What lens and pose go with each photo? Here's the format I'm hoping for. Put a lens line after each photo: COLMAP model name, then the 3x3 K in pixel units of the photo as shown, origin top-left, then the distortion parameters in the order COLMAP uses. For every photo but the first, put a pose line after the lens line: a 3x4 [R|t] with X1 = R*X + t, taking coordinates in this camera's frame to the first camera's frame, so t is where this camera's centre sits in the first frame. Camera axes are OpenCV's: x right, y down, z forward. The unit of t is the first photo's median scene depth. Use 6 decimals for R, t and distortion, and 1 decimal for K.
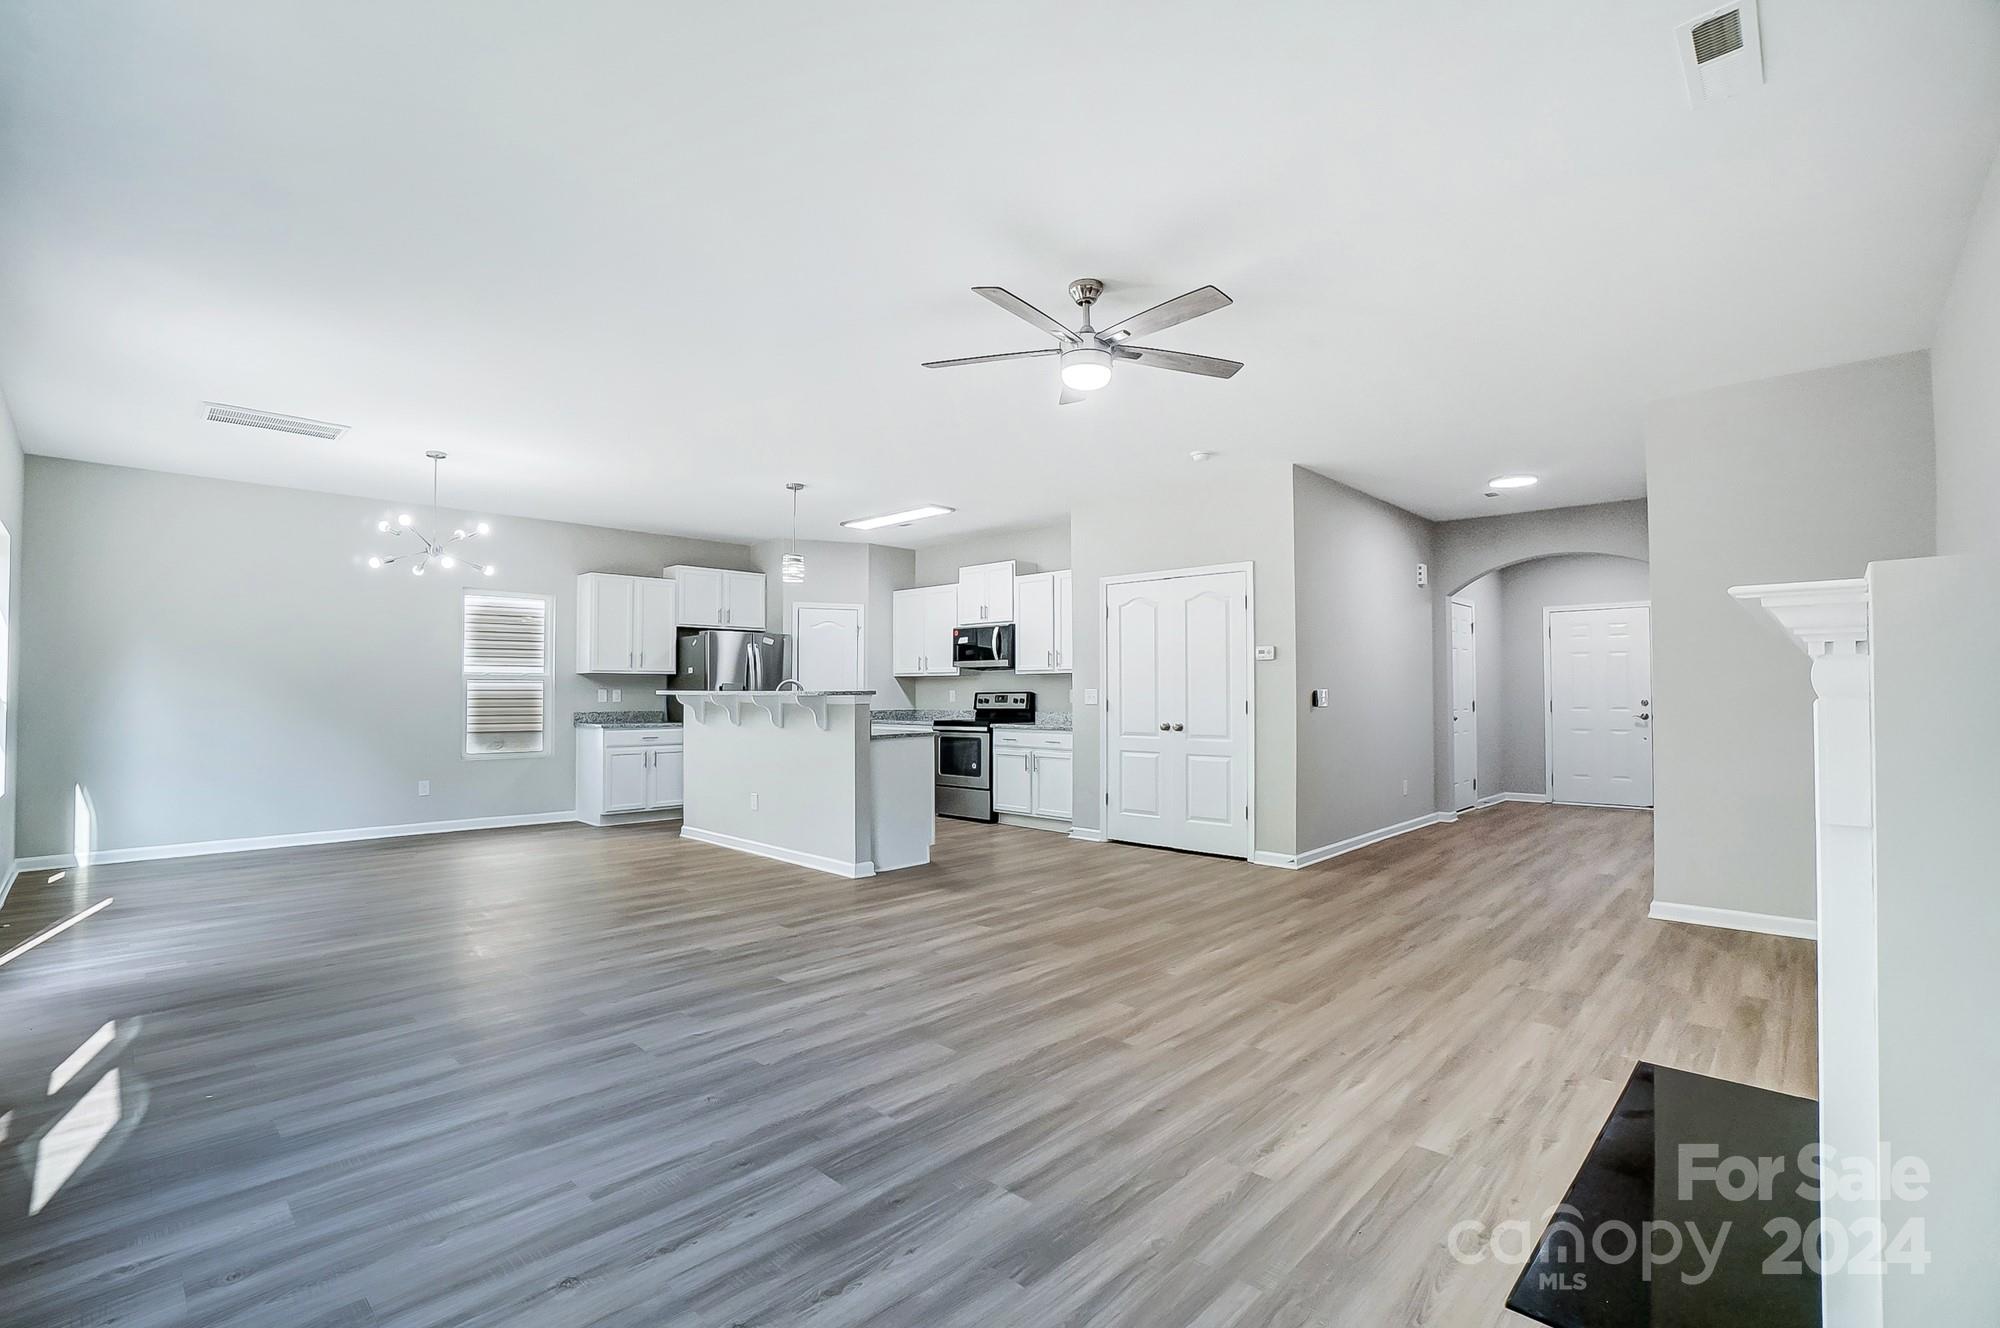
lens RADIAL K [[910.1, 0, 1010.0], [0, 910.1, 662.6], [0, 0, 1]] dist [-0.062520, -0.000310]
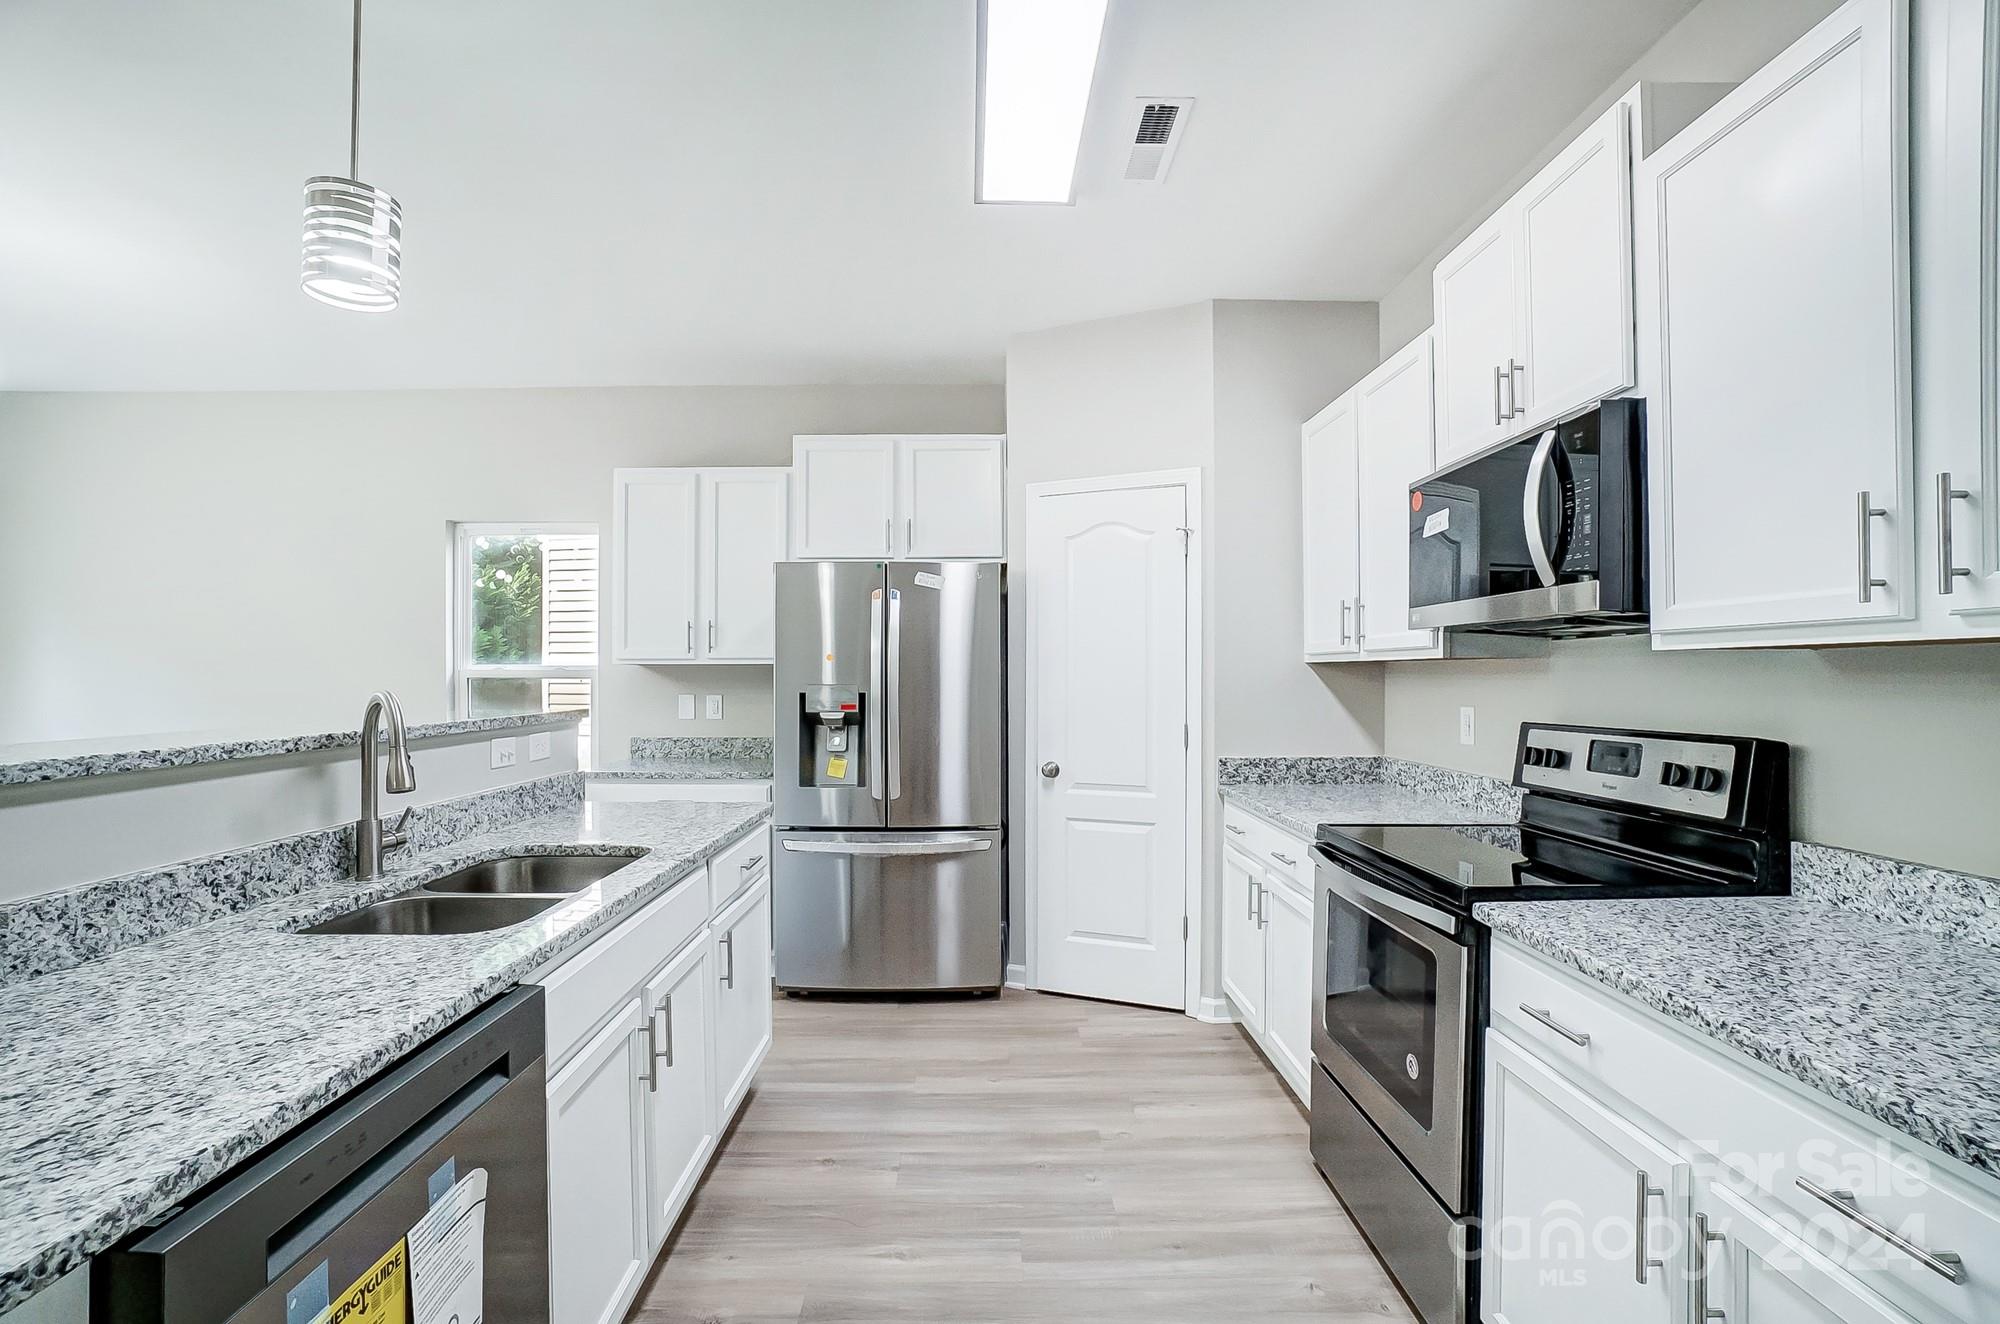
lens RADIAL K [[889.6, 0, 1003.3], [0, 889.6, 673.9], [0, 0, 1]] dist [-0.064195, 0.022877]
pose [[0.697462, 0.000809, -0.716622, 0.042507], [0.021875, 0.999509, 0.022419, 0.010503], [0.716288, -0.031312, 0.697102, 0.773922]]
